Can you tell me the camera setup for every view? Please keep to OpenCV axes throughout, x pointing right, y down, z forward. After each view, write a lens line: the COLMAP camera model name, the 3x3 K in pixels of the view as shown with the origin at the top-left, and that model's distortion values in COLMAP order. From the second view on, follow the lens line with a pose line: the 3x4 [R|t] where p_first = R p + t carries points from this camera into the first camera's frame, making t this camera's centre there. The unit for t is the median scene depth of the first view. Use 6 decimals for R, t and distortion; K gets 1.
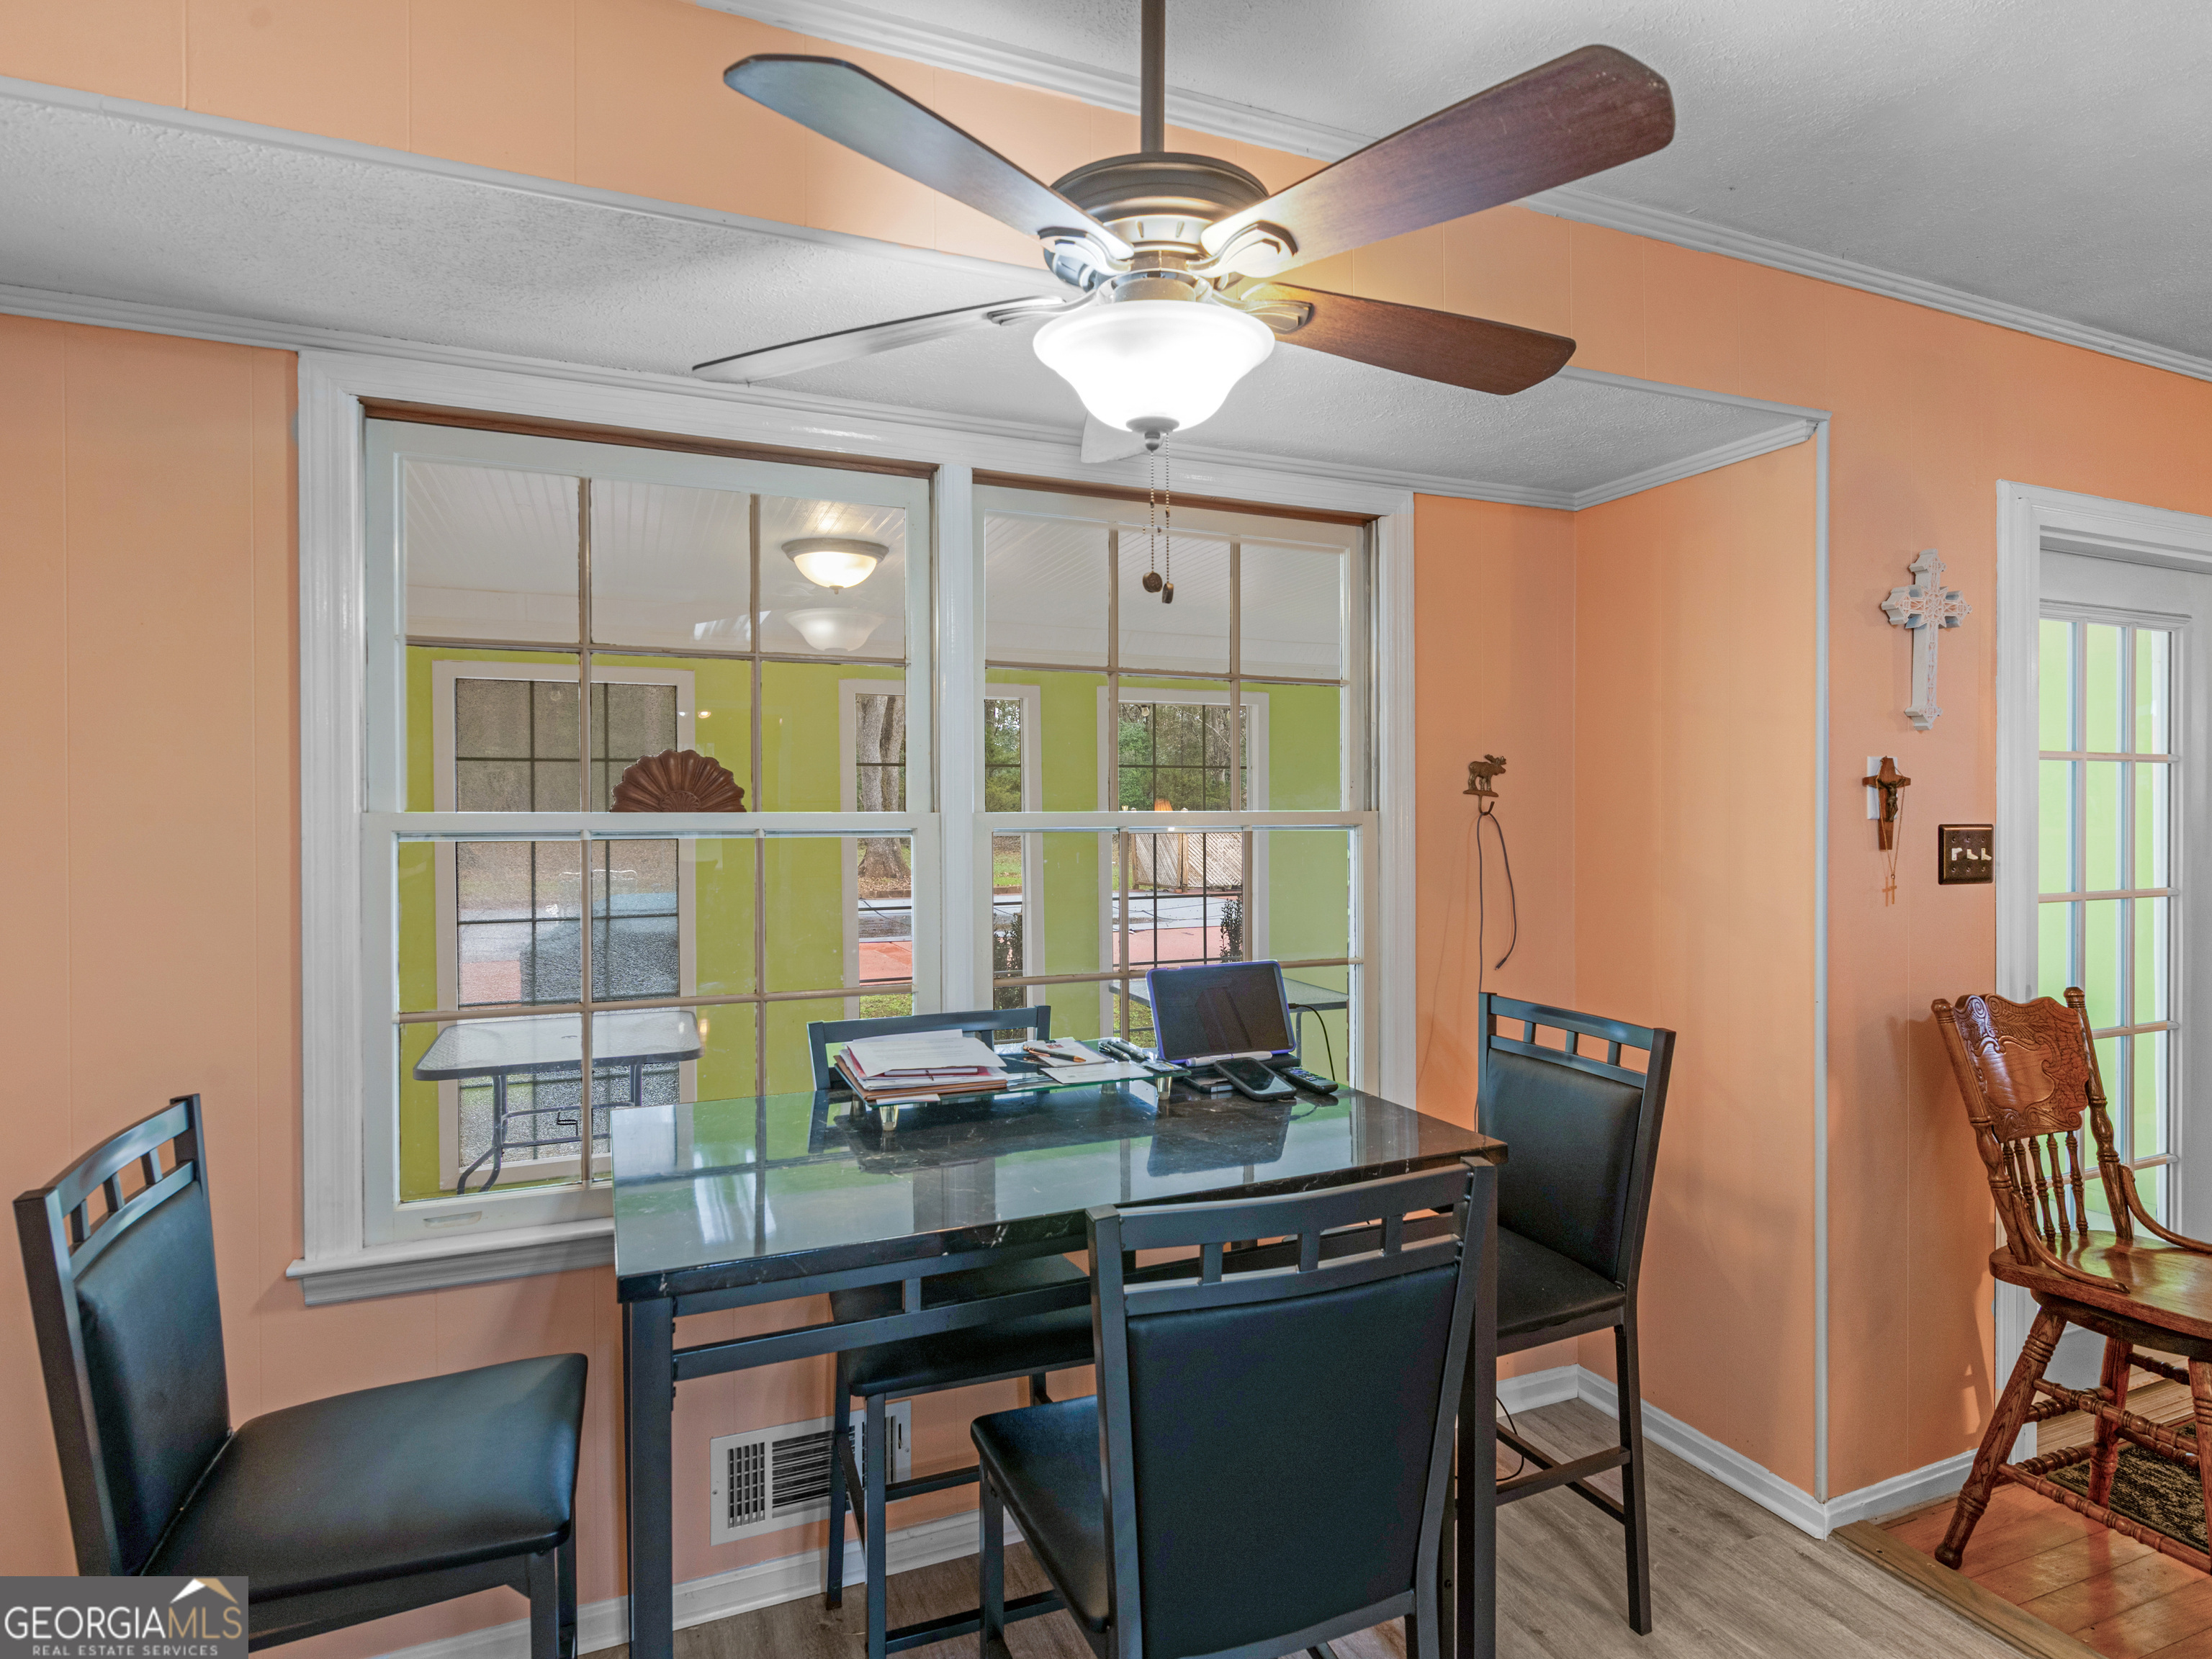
lens RADIAL K [[1140.1, 0, 1108.1], [0, 1140.1, 825.0], [0, 0, 1]] dist [0.001994, 0.000492]
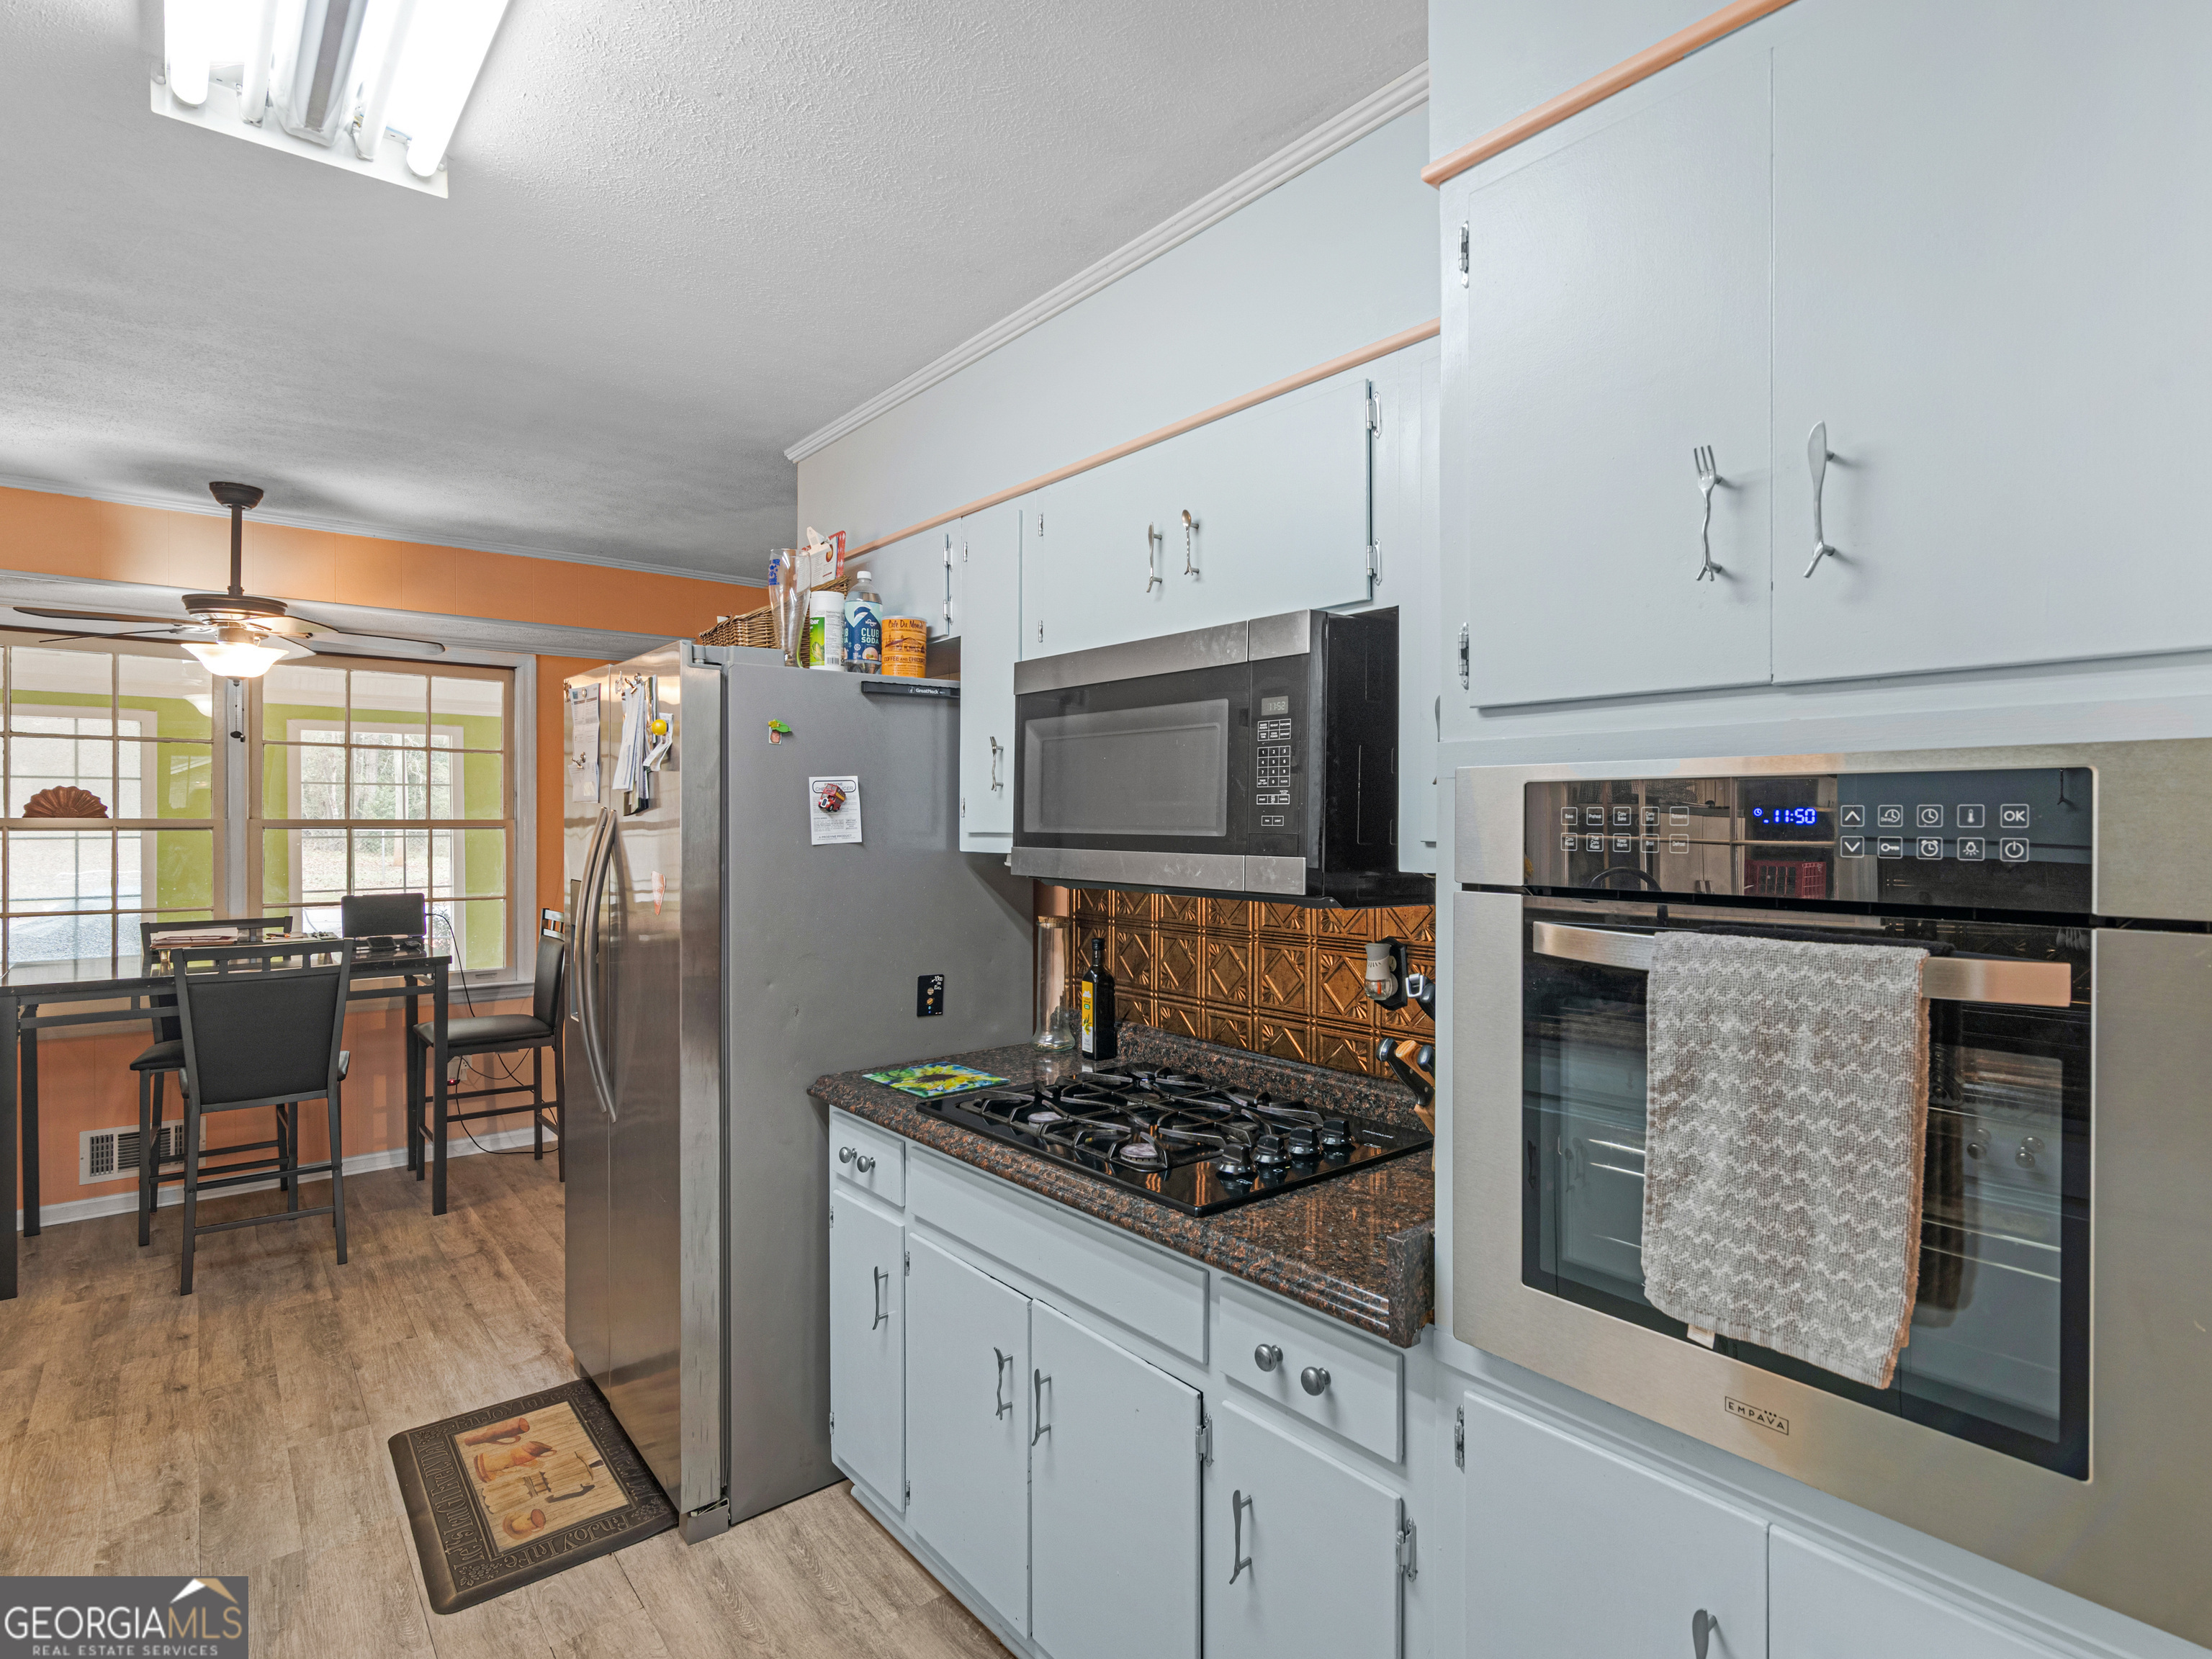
lens RADIAL K [[1140.1, 0, 1099.5], [0, 1140.1, 815.4], [0, 0, 1]] dist [0.001994, 0.000492]
pose [[0.962883, 0.004036, 0.269887, 0.816873], [-0.002342, 0.999975, -0.006598, -0.006947], [-0.269907, 0.005721, 0.962869, -1.389449]]
